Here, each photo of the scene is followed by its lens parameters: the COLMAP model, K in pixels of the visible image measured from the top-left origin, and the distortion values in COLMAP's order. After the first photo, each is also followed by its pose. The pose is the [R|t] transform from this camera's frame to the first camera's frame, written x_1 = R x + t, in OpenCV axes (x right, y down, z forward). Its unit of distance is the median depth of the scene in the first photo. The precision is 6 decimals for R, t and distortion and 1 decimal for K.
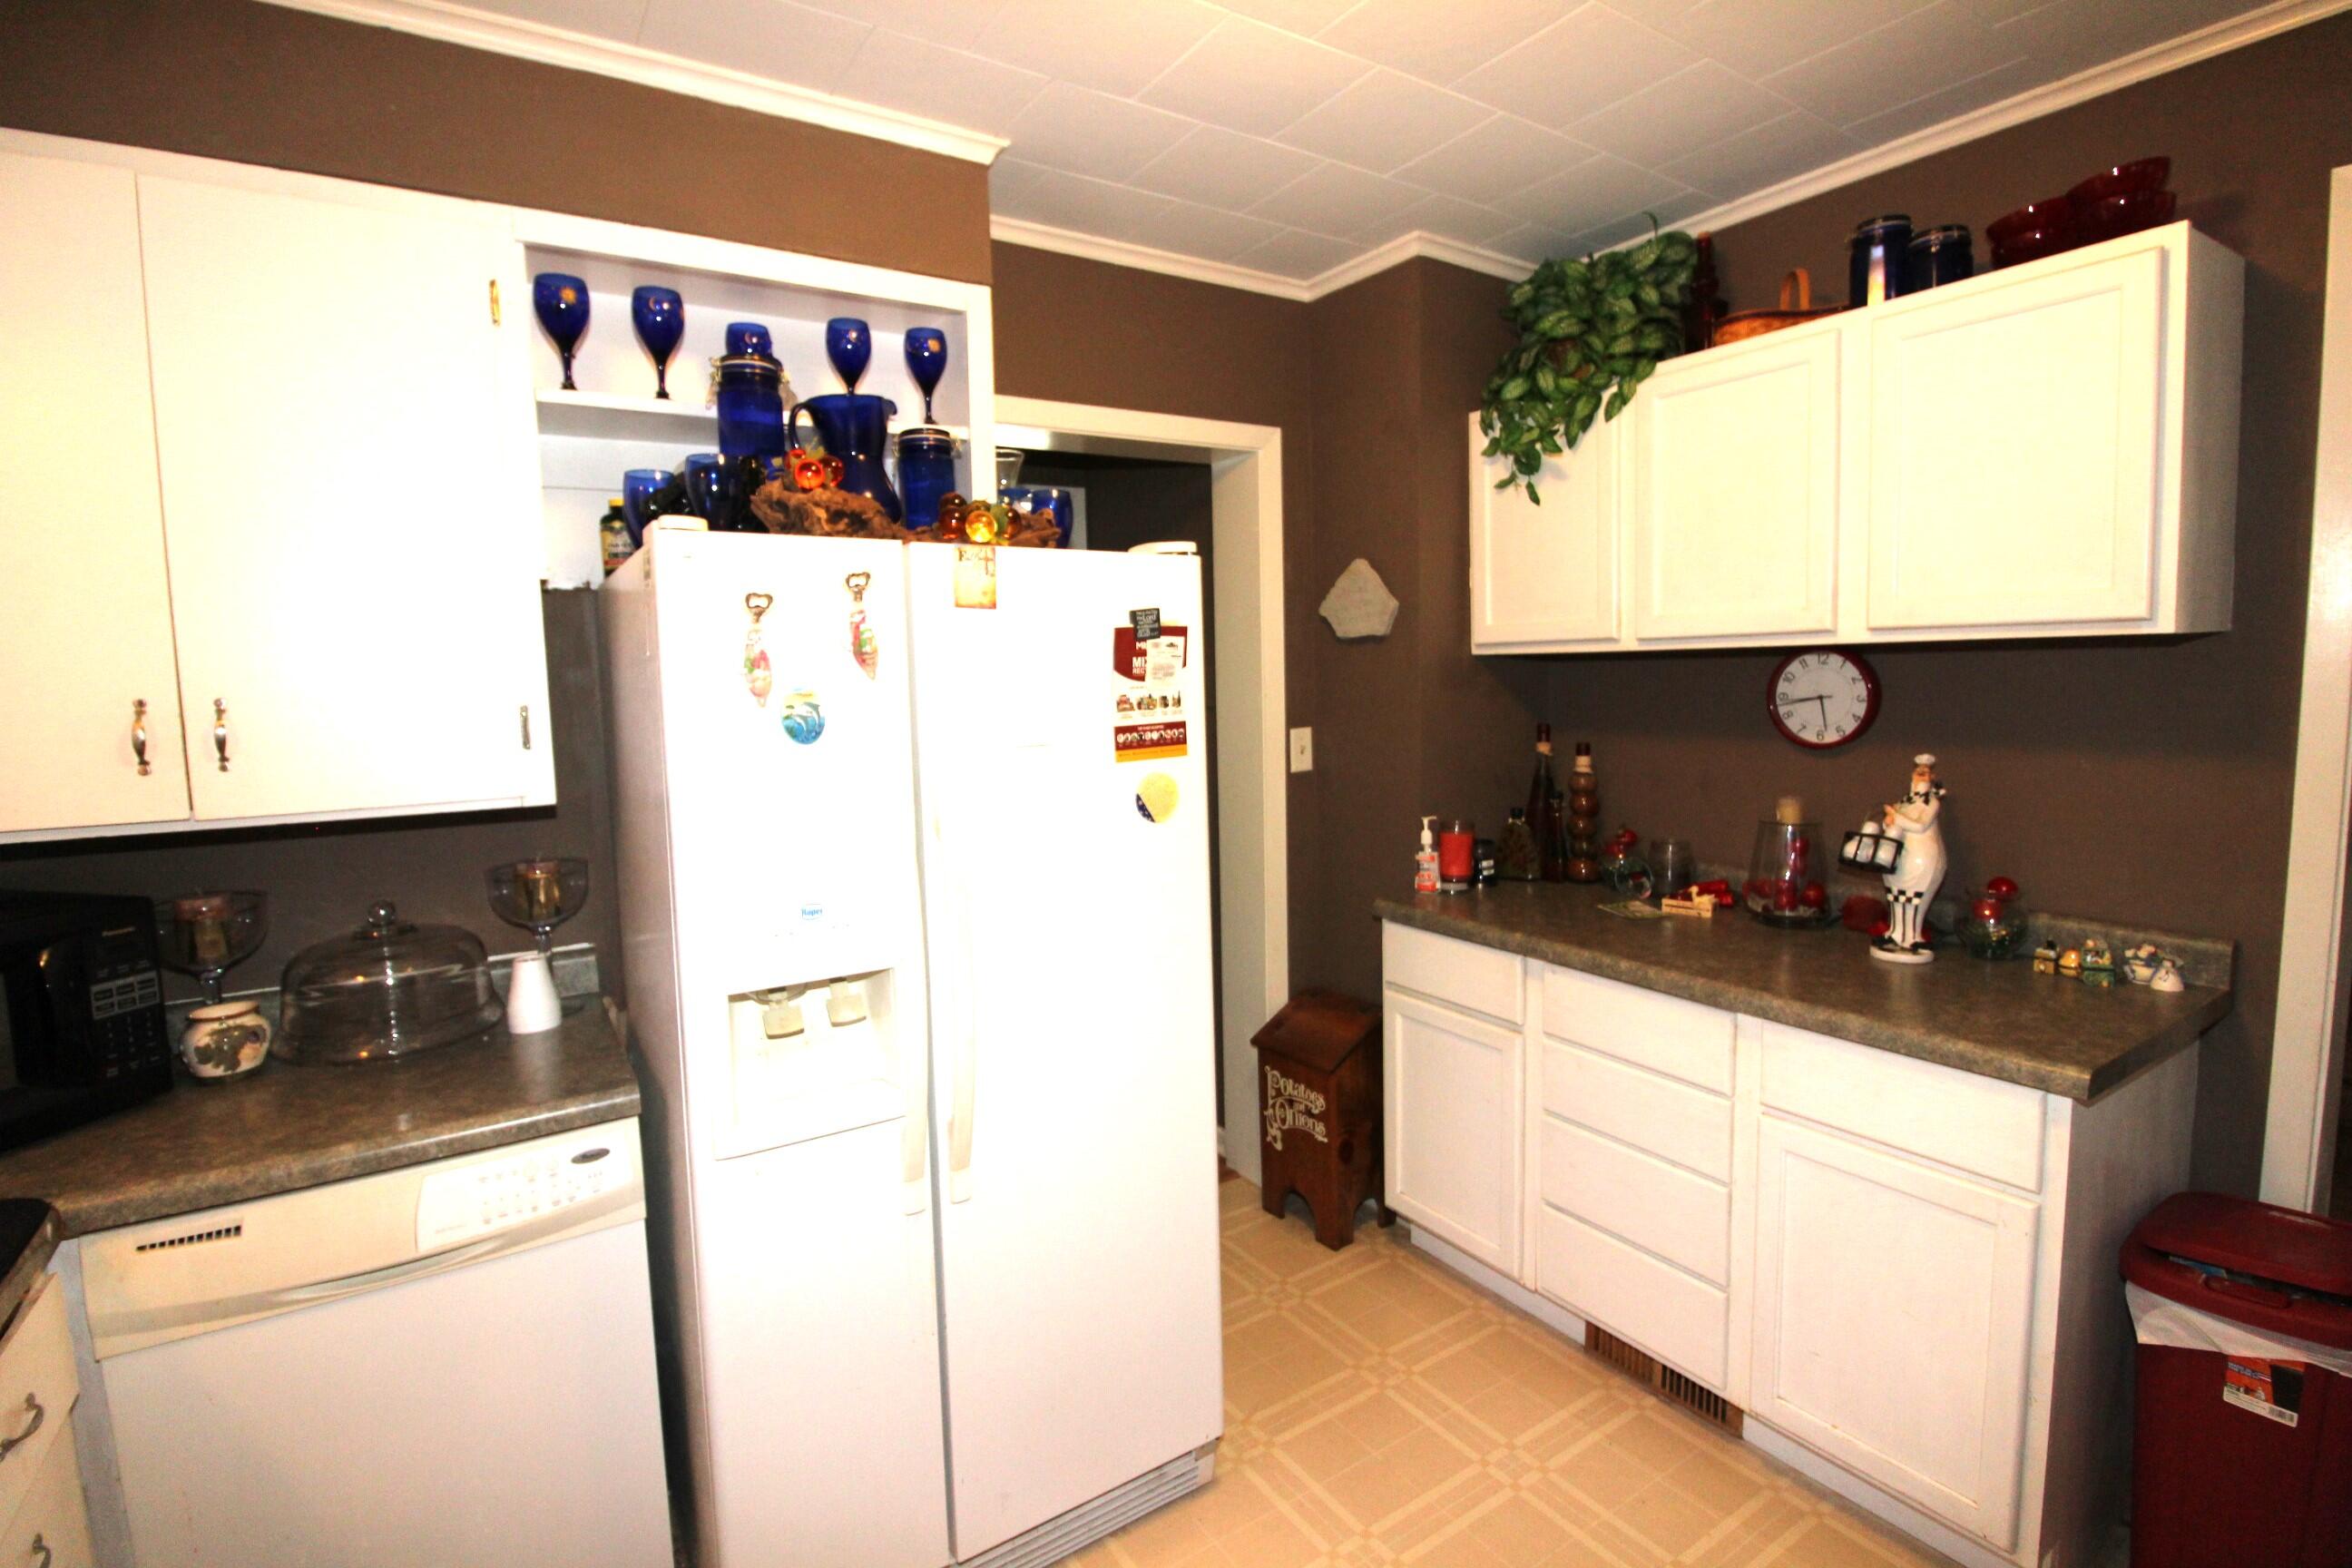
lens RADIAL K [[1089.0, 0, 1180.0], [0, 1089.0, 767.0], [0, 0, 1]] dist [-0.010517, -0.009766]
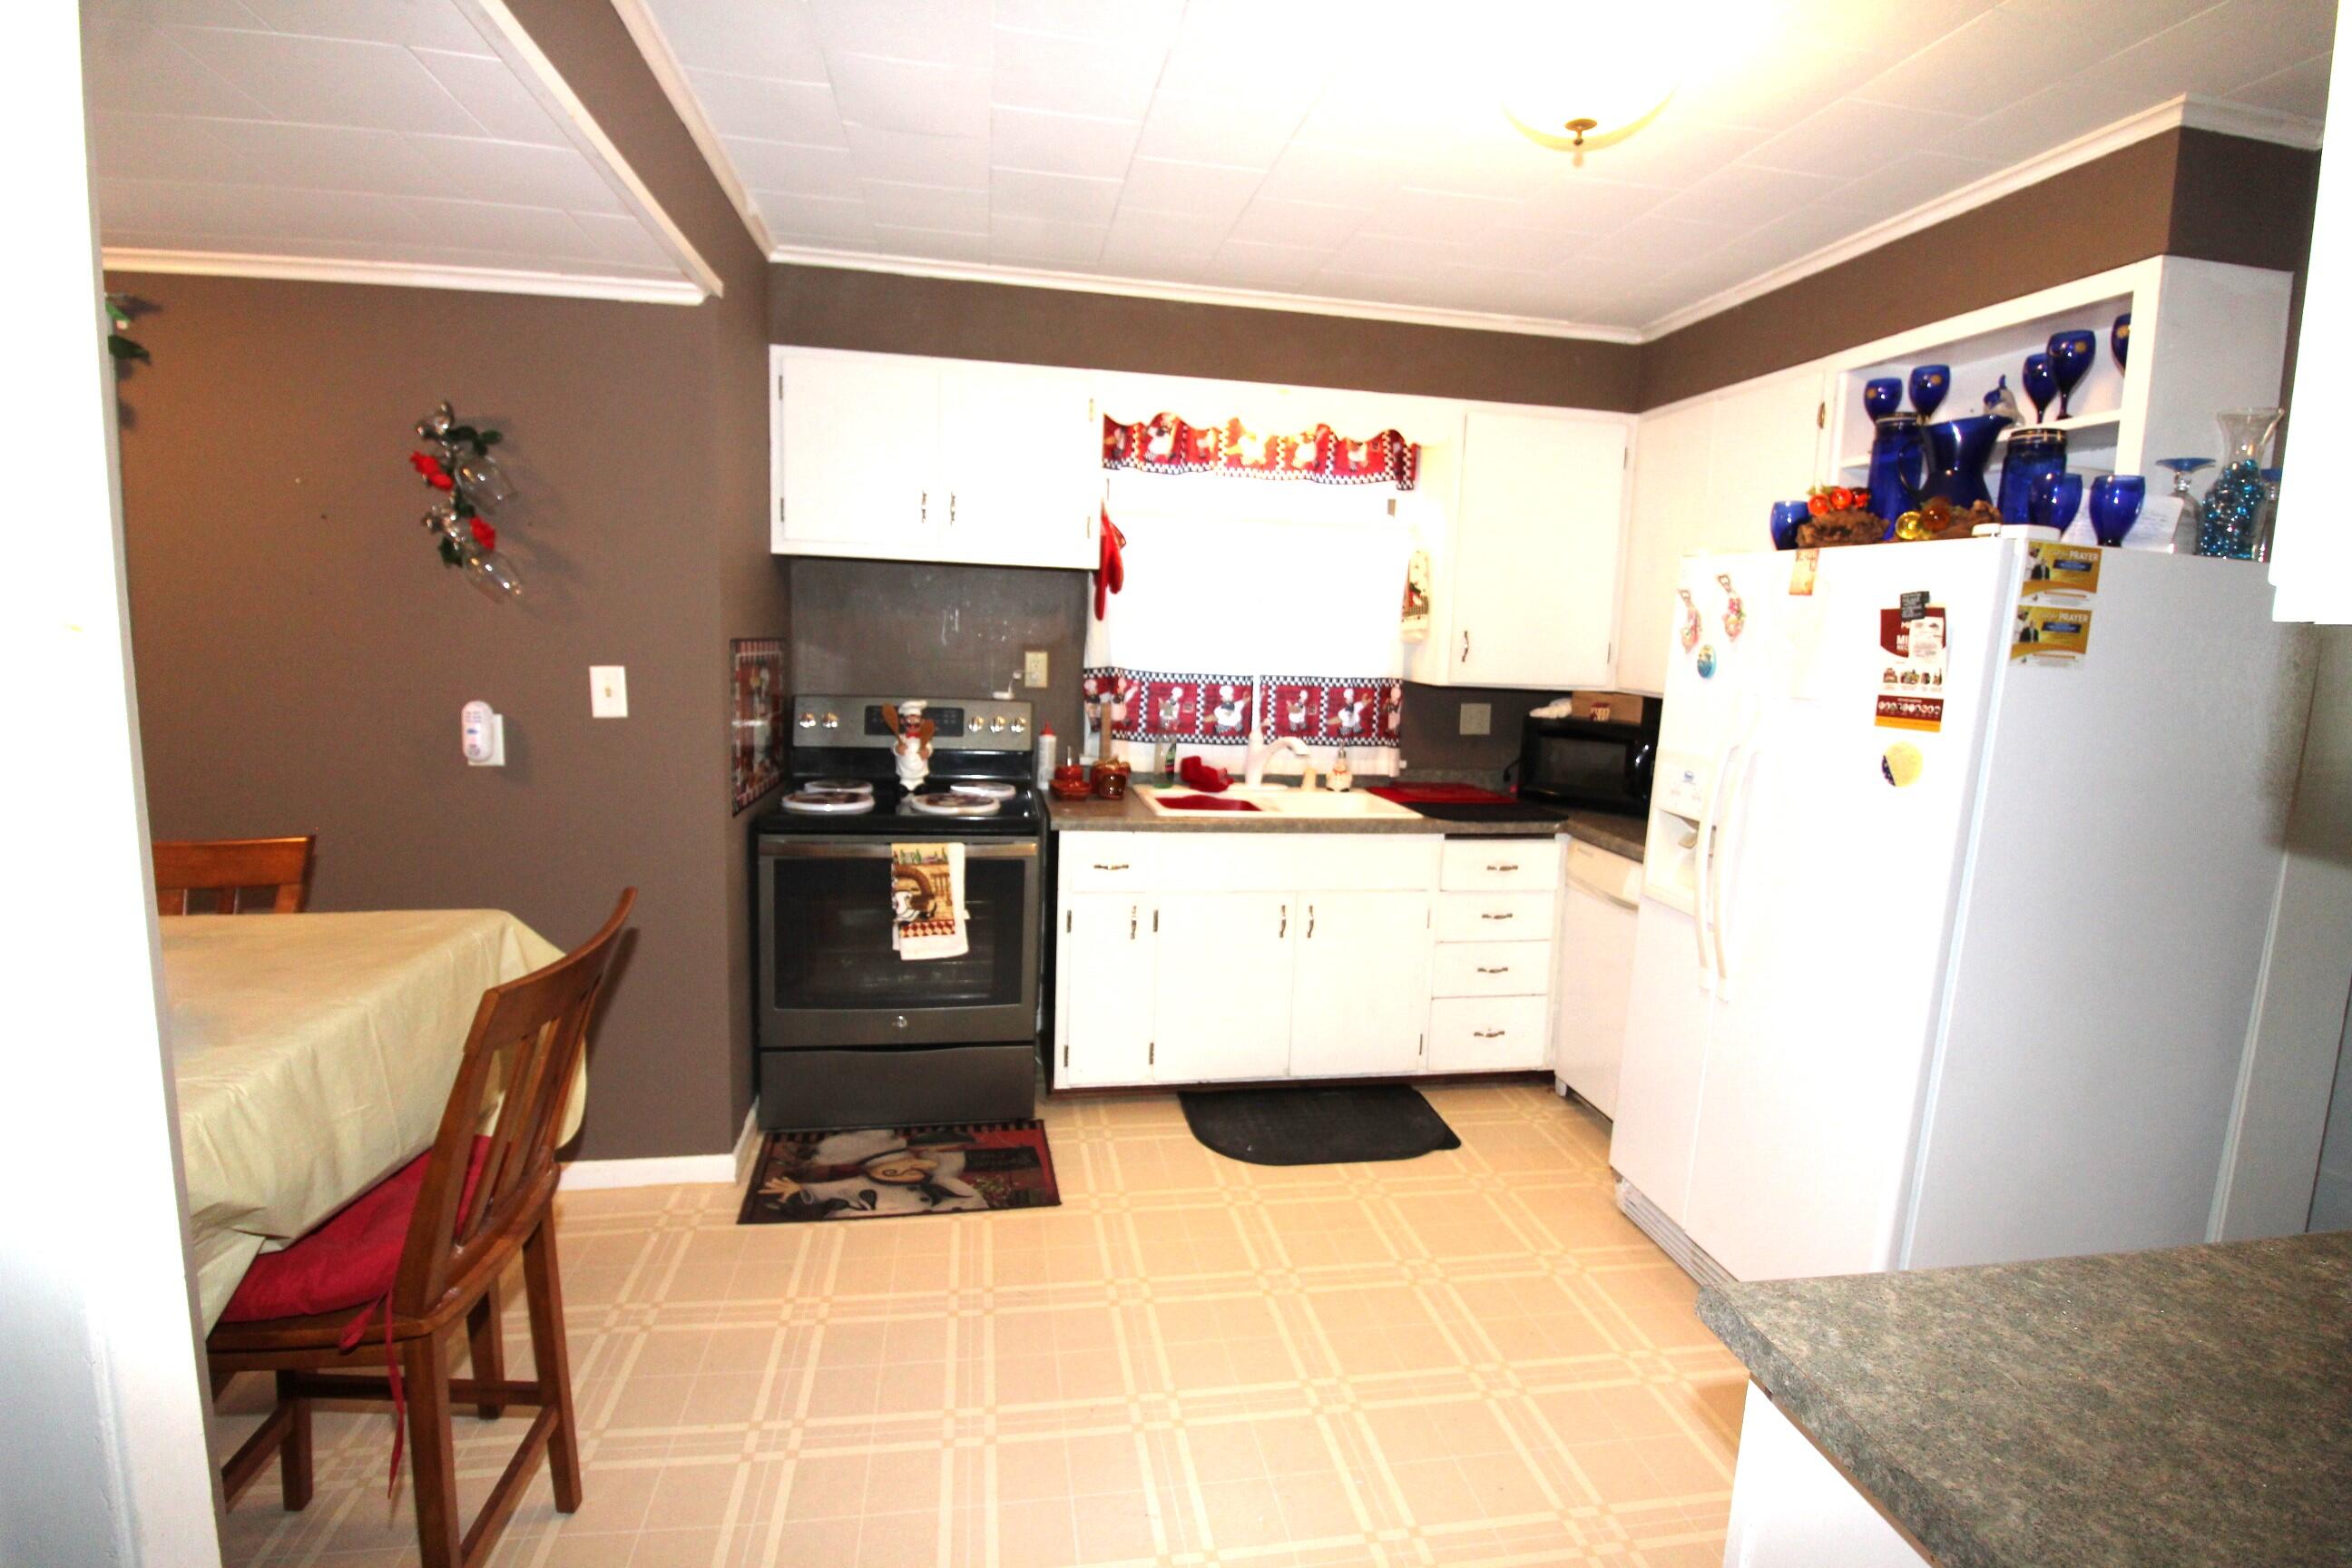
lens RADIAL K [[1089.0, 0, 1159.1], [0, 1089.0, 770.2], [0, 0, 1]] dist [-0.010517, -0.009766]
pose [[-0.410345, 0.131827, -0.902352, 1.281421], [-0.113581, 0.974403, 0.194004, -0.093358], [0.904829, 0.182099, -0.384868, 0.750792]]
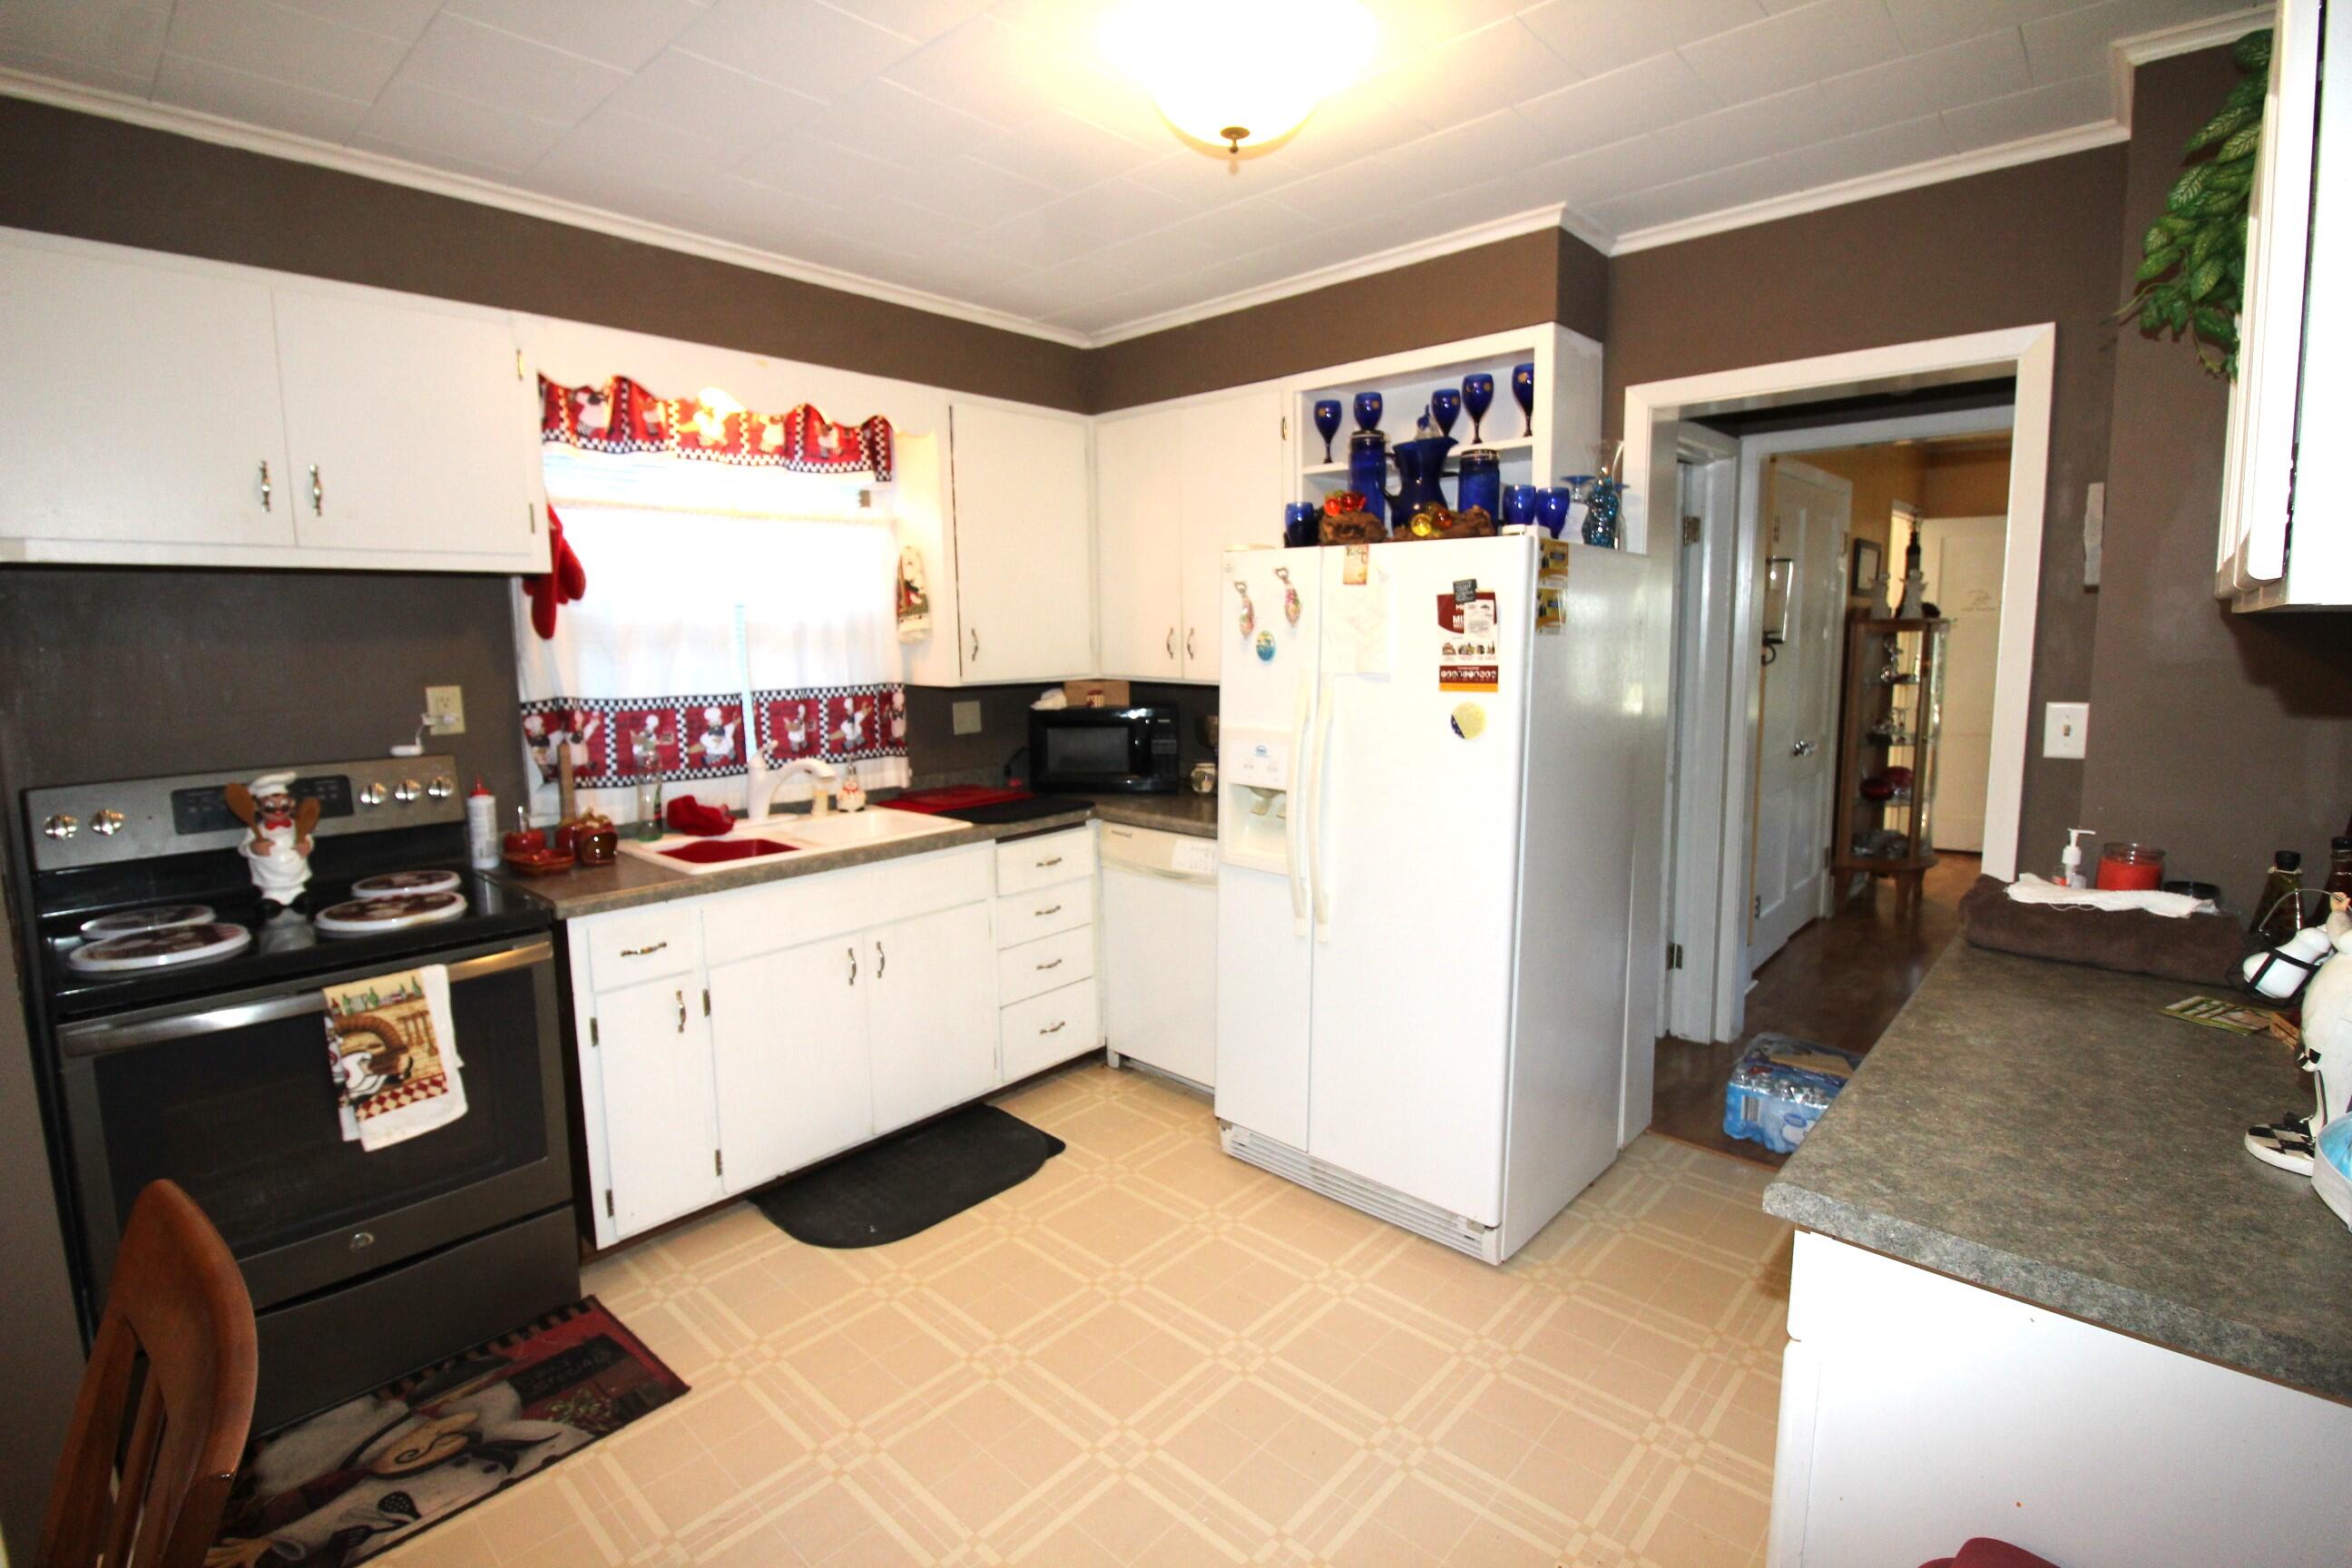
lens RADIAL K [[1089.0, 0, 1173.7], [0, 1089.0, 766.5], [0, 0, 1]] dist [-0.010517, -0.009766]
pose [[0.238361, 0.148074, -0.959822, 1.200675], [-0.086458, 0.987620, 0.130892, -0.061007], [0.967321, 0.051785, 0.248212, 0.321099]]
